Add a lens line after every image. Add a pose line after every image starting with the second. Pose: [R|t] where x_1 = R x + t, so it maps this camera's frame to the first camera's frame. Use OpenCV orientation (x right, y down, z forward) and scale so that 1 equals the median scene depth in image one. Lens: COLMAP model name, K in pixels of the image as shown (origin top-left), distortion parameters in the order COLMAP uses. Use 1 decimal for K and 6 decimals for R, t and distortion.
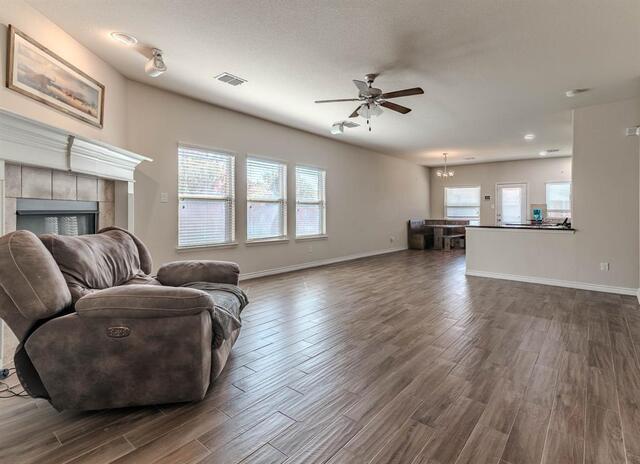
lens RADIAL K [[324.4, 0, 340.4], [0, 324.4, 213.4], [0, 0, 1]] dist [0.001545, 0.000216]
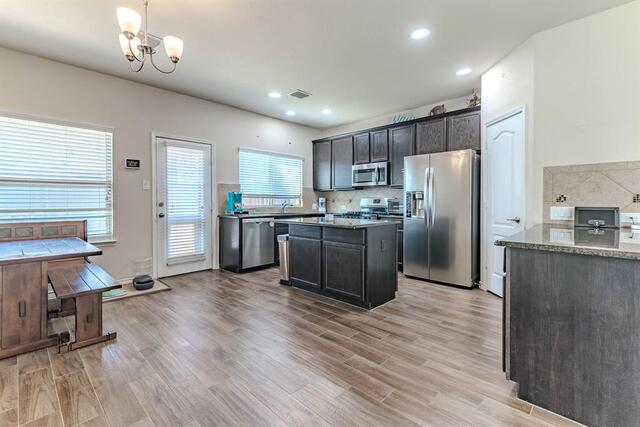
lens RADIAL K [[288.5, 0, 318.0], [0, 288.5, 201.8], [0, 0, 1]] dist [0.001200, 0.000166]
pose [[0.112263, -0.012321, 0.993602, 0.120429], [0.007066, 0.999908, 0.011601, -0.001318], [-0.993653, 0.005718, 0.112340, 0.813188]]
